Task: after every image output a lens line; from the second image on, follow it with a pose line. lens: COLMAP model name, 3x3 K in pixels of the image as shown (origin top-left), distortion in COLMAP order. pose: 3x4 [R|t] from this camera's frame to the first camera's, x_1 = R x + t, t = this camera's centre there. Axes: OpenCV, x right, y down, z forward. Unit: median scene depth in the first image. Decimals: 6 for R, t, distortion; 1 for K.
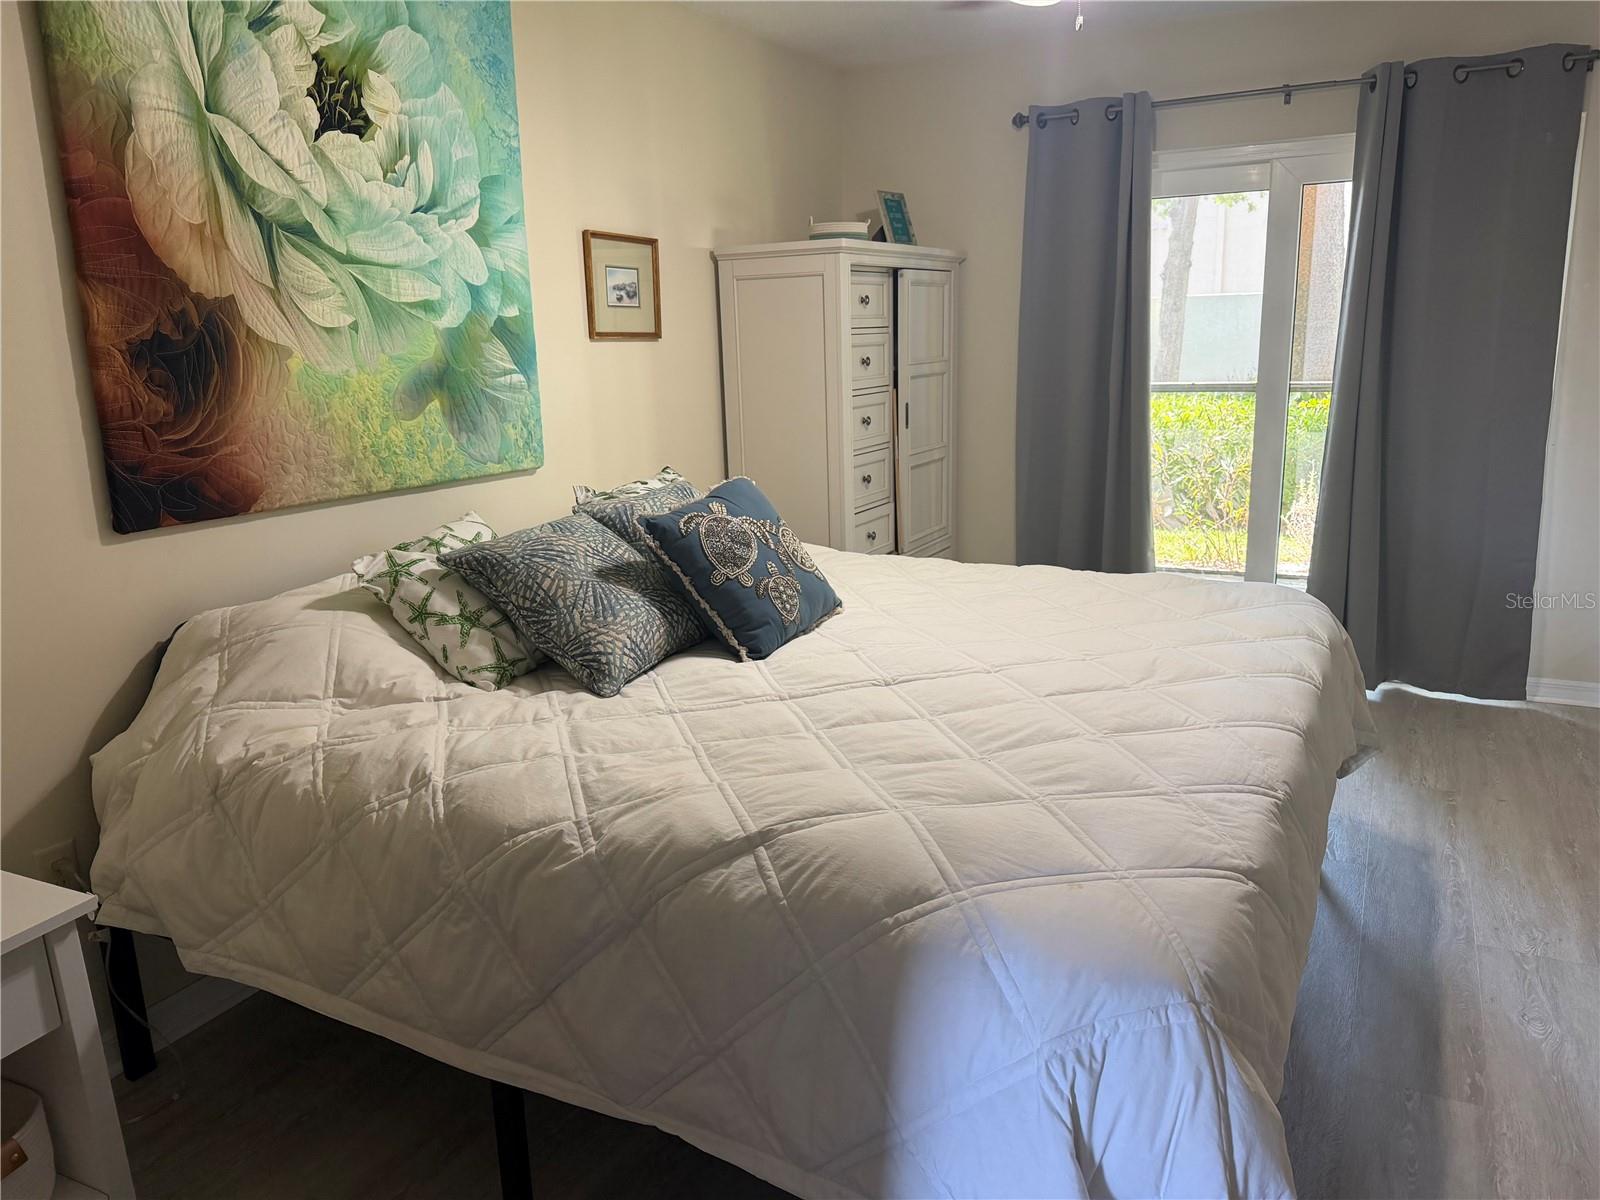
lens RADIAL K [[1101.6, 0, 801.5], [0, 1101.6, 582.3], [0, 0, 1]] dist [0.116328, -0.176280]
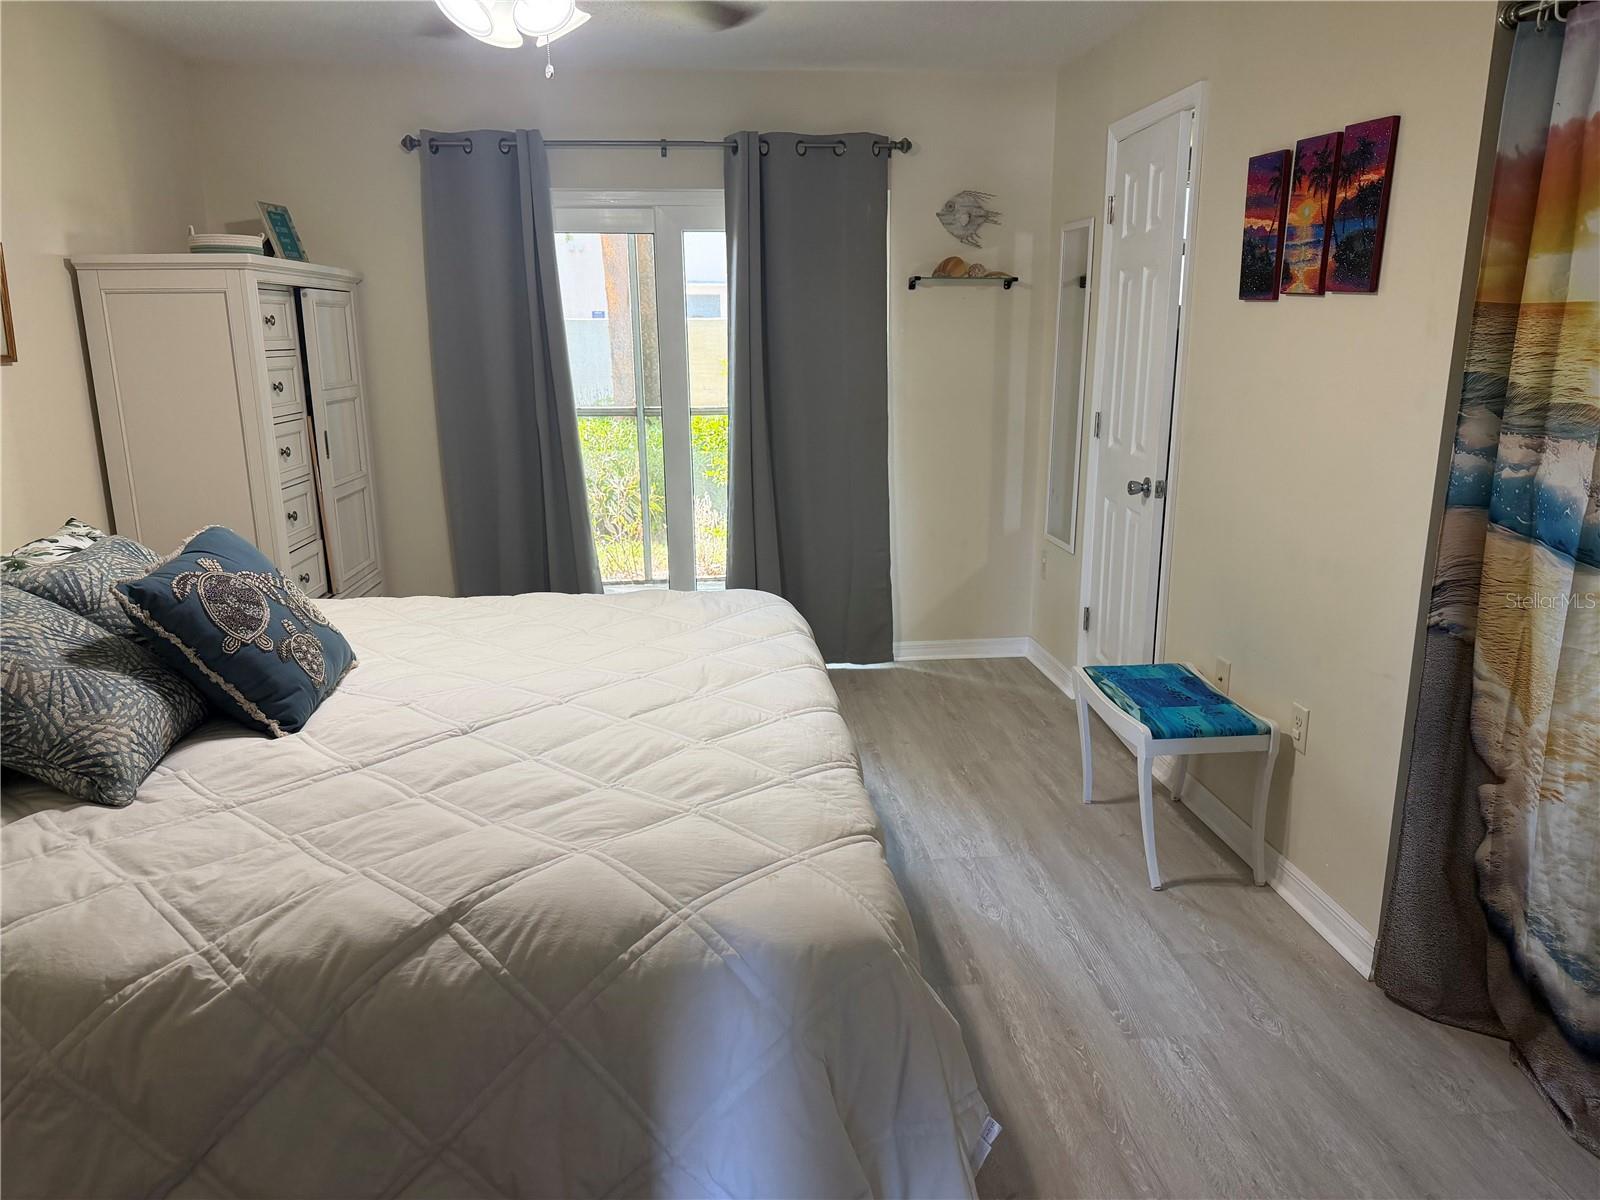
lens RADIAL K [[1112.6, 0, 800.0], [0, 1112.6, 600.0], [0, 0, 1]] dist [-0.002869, -0.034471]
pose [[0.834091, -0.106765, 0.541196, -0.180423], [0.107760, 0.993725, 0.029958, -0.018017], [-0.540999, 0.033331, 0.840363, 0.035477]]
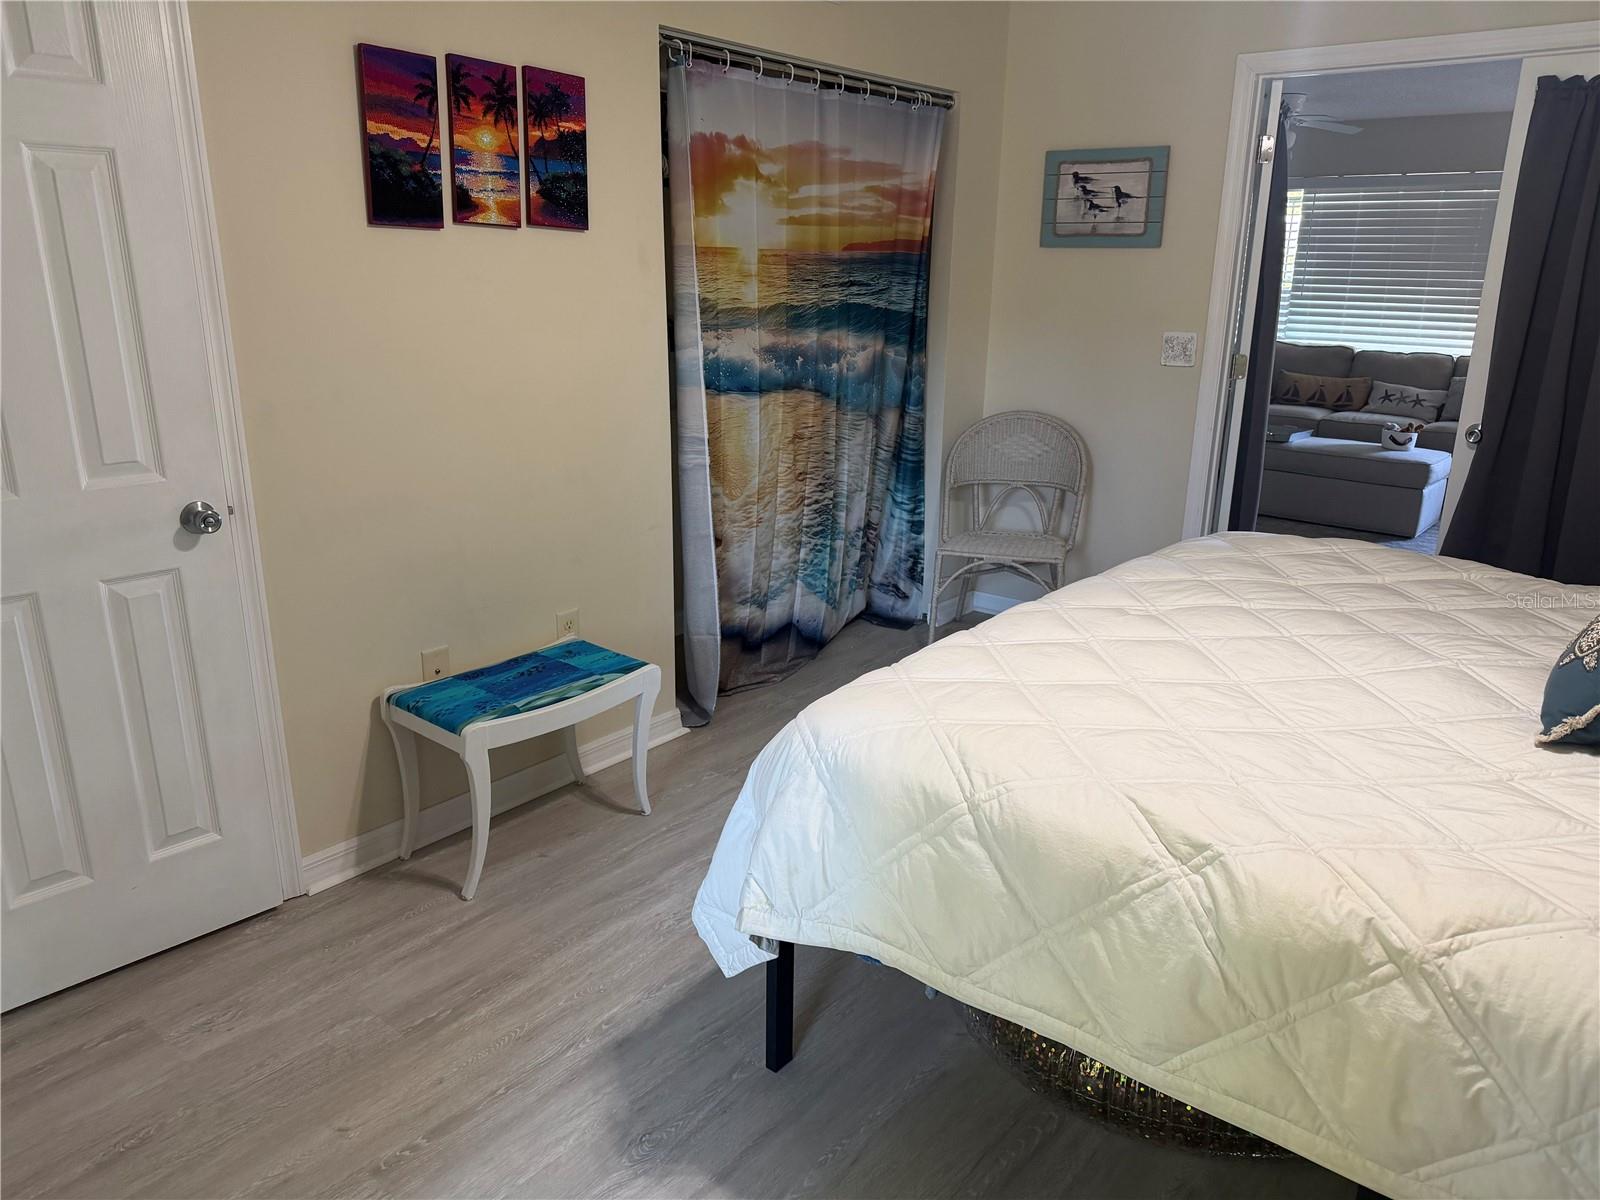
lens RADIAL K [[1097.1, 0, 800.0], [0, 1097.1, 600.0], [0, 0, 1]] dist [0.061915, -0.174343]
pose [[-0.977868, -0.040776, 0.205211, 0.417732], [0.066622, 0.869085, 0.490156, -0.483061], [-0.198332, 0.492979, -0.847134, 1.960232]]
